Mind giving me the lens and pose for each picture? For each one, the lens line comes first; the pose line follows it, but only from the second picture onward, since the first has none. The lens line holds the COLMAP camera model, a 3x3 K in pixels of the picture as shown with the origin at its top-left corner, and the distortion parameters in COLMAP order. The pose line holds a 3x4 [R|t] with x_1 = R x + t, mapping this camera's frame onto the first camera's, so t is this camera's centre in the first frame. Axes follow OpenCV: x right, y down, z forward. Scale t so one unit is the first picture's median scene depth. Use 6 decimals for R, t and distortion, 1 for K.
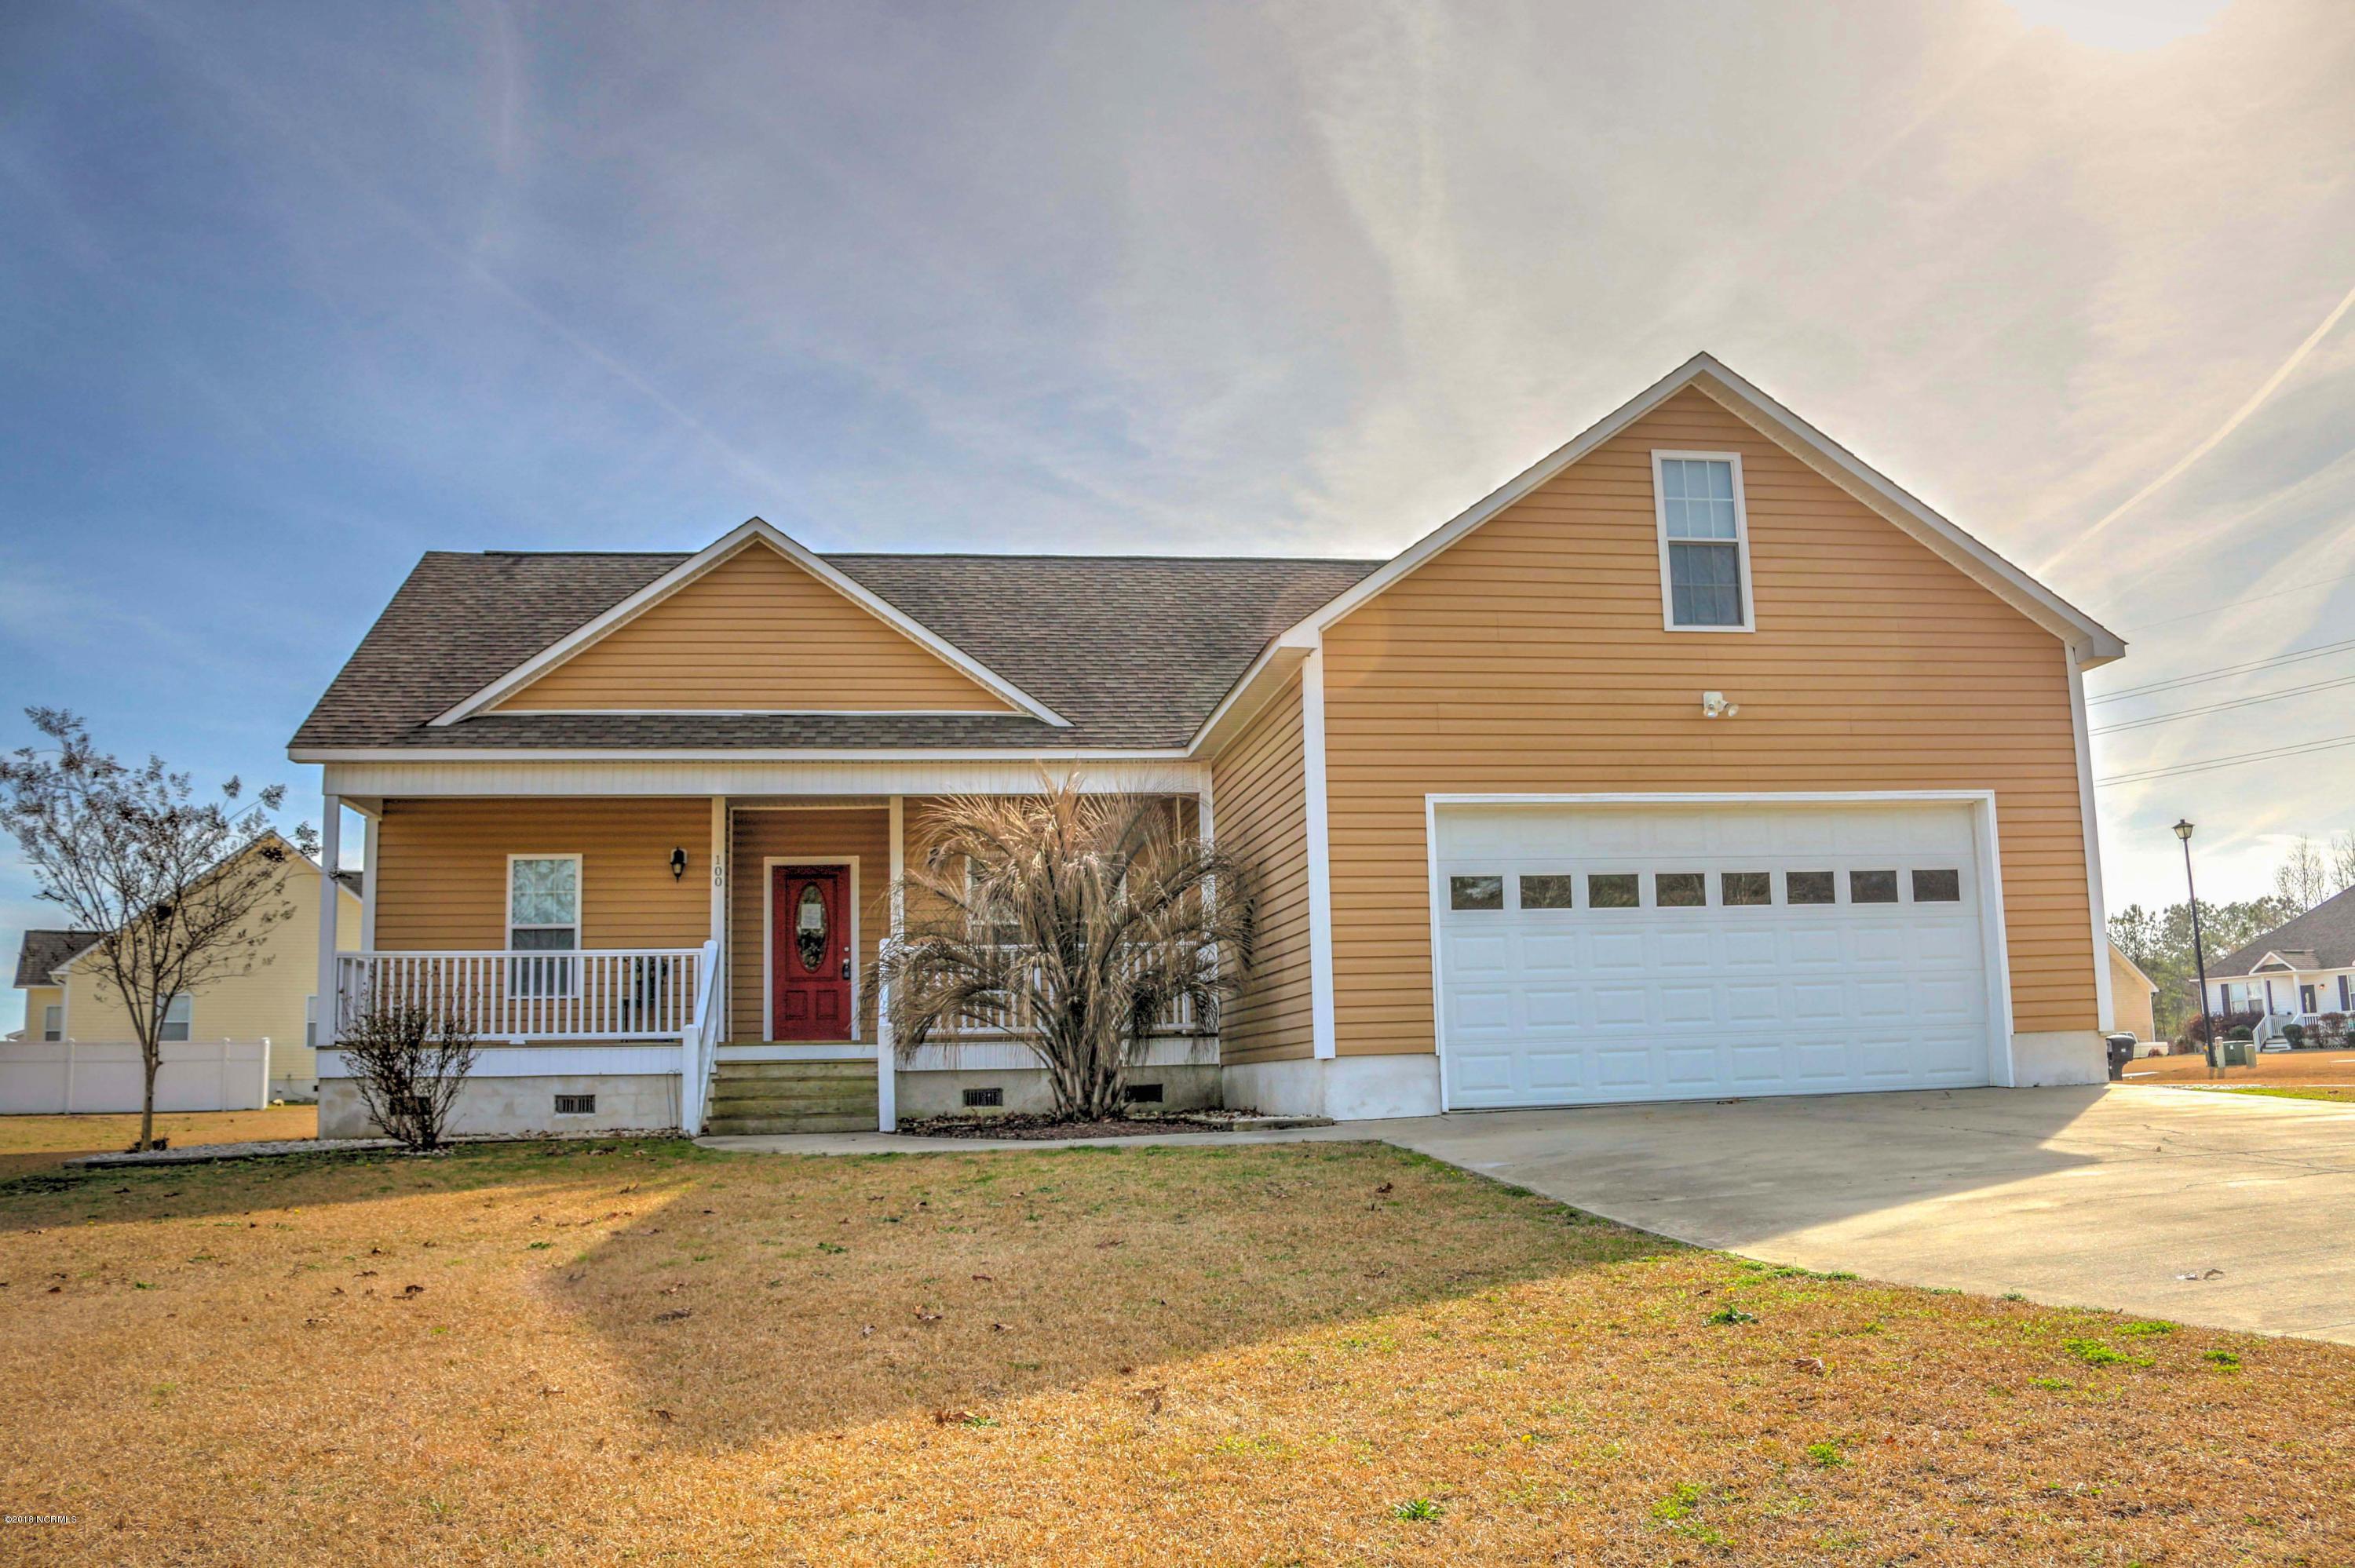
lens RADIAL K [[1938.1, 0, 1177.5], [0, 1938.1, 784.0], [0, 0, 1]] dist [-0.086390, 0.000188]
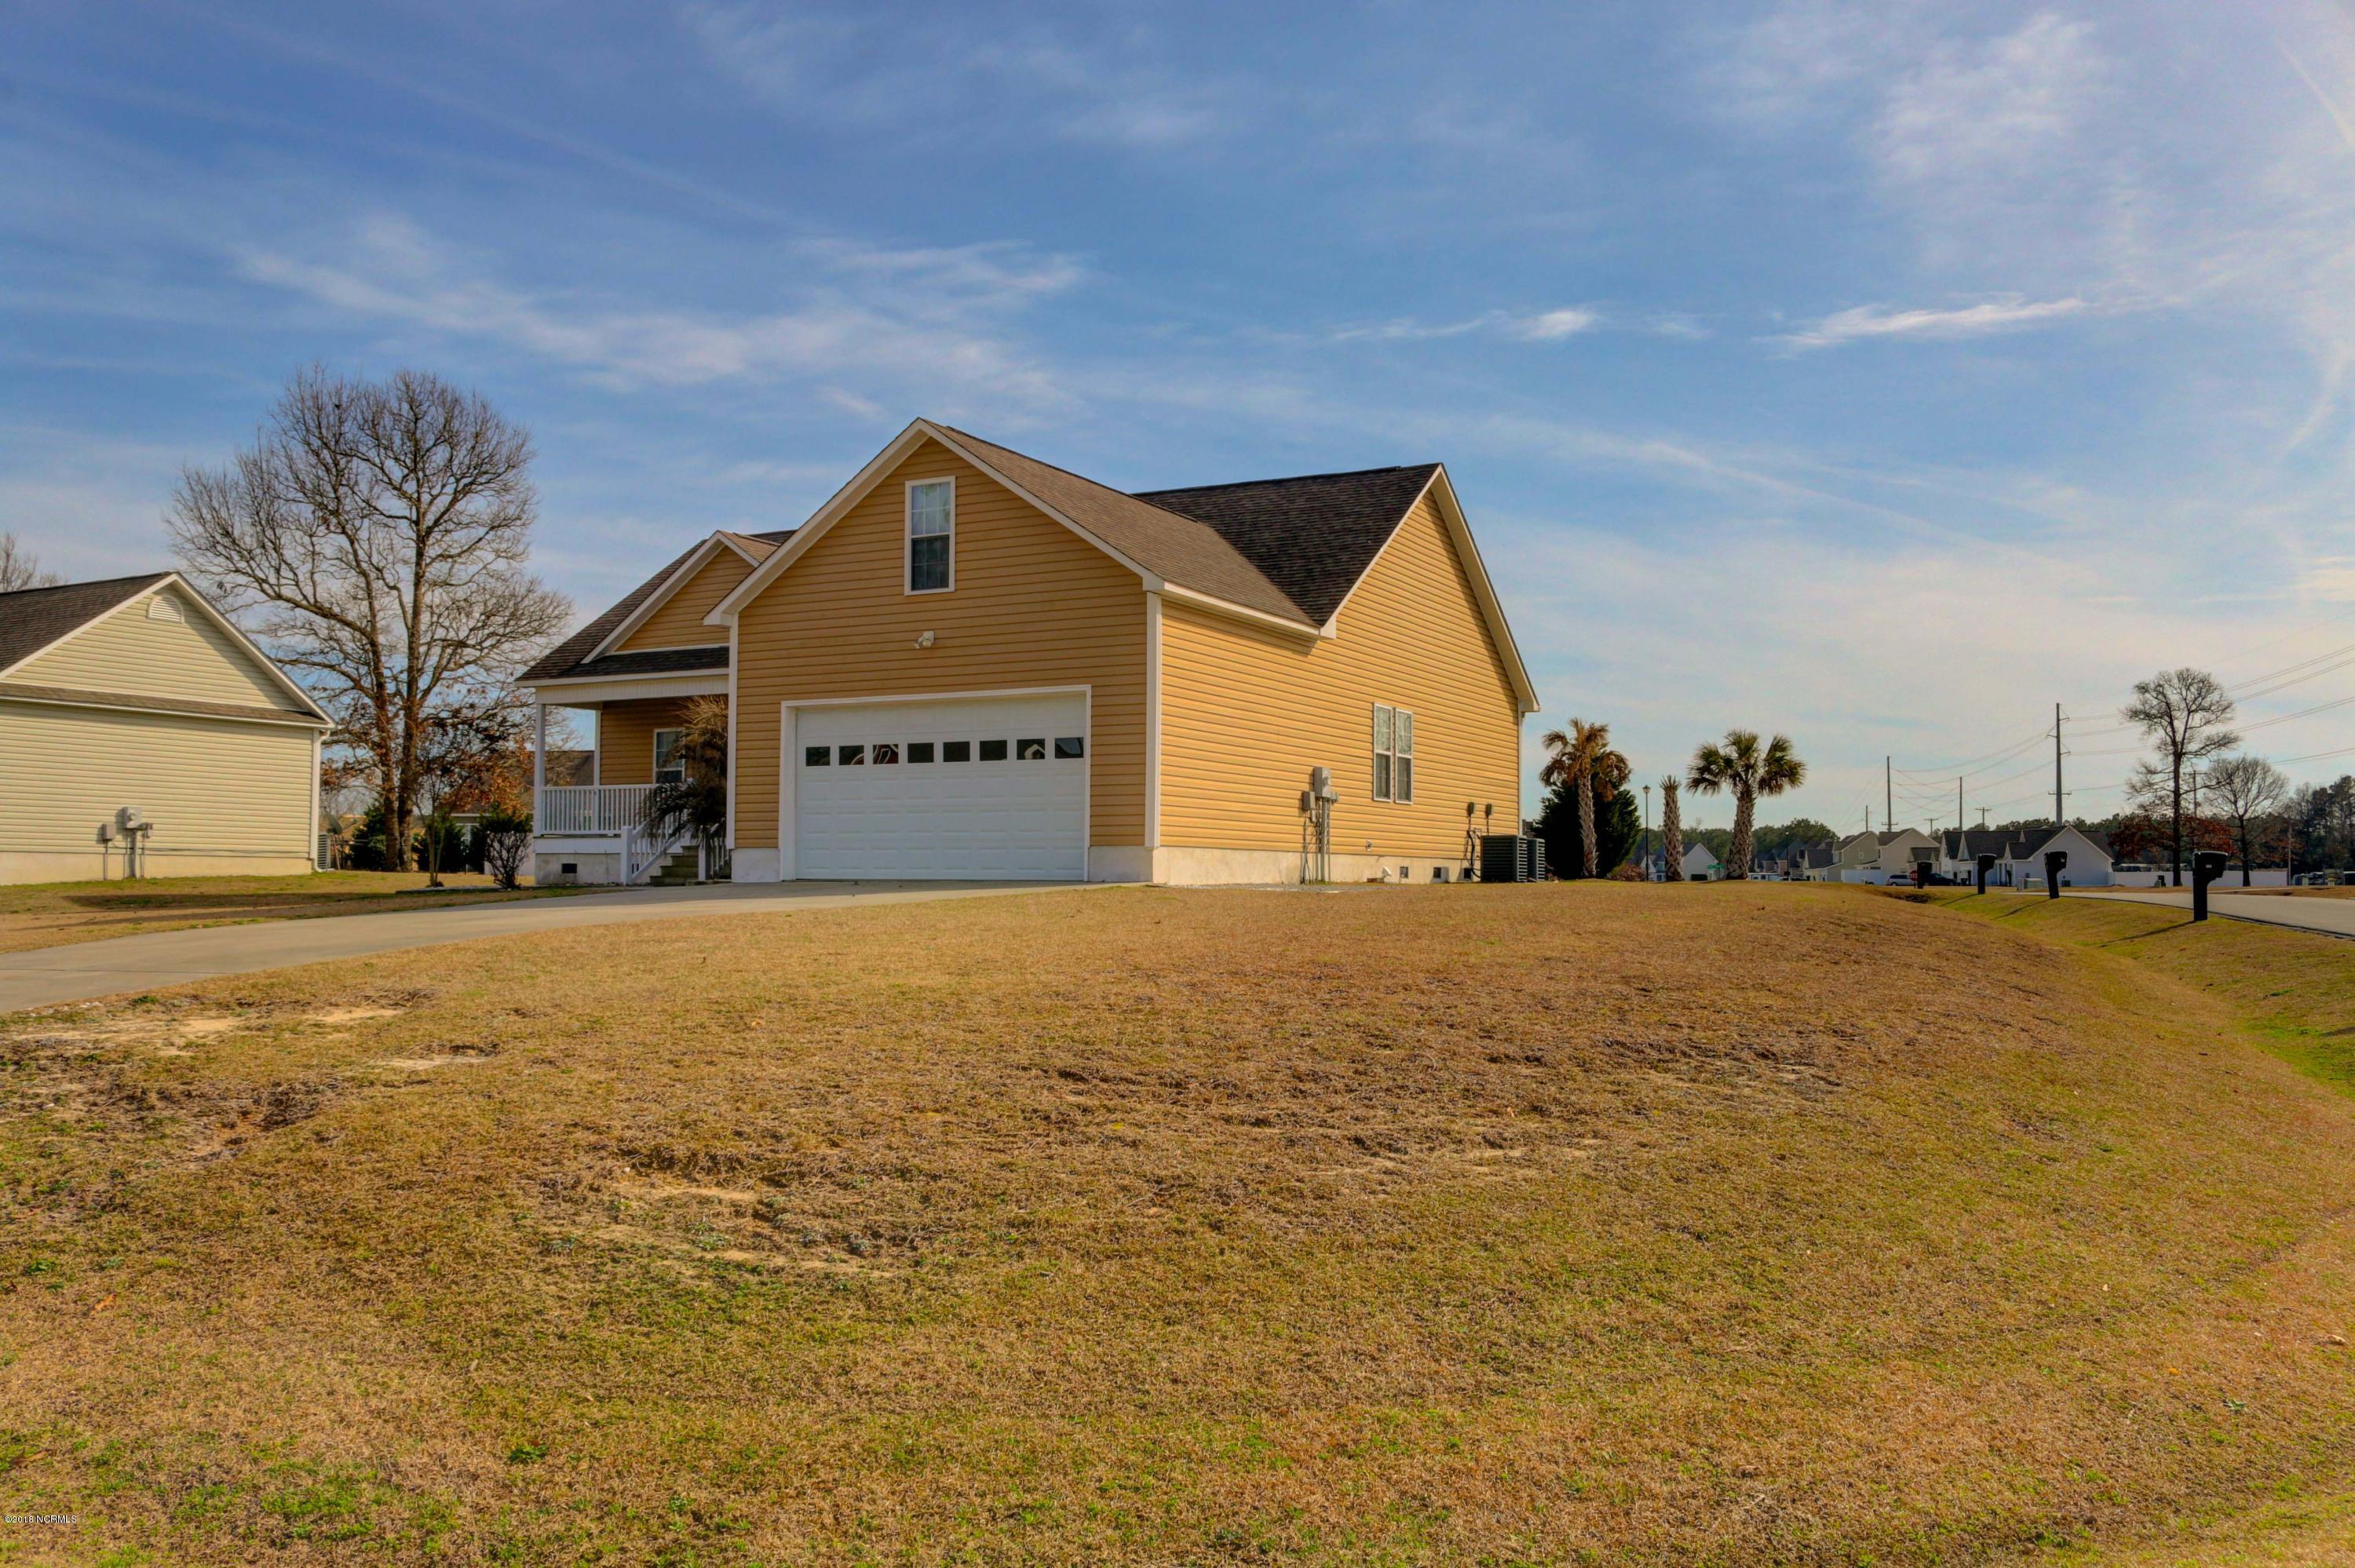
lens RADIAL K [[1938.1, 0, 1177.5], [0, 1938.1, 784.0], [0, 0, 1]] dist [-0.086390, 0.000188]
pose [[0.790434, 0.001021, -0.612546, 1.426917], [0.058947, 0.995231, 0.077725, -0.033681], [0.609704, -0.097544, 0.786604, -0.163110]]
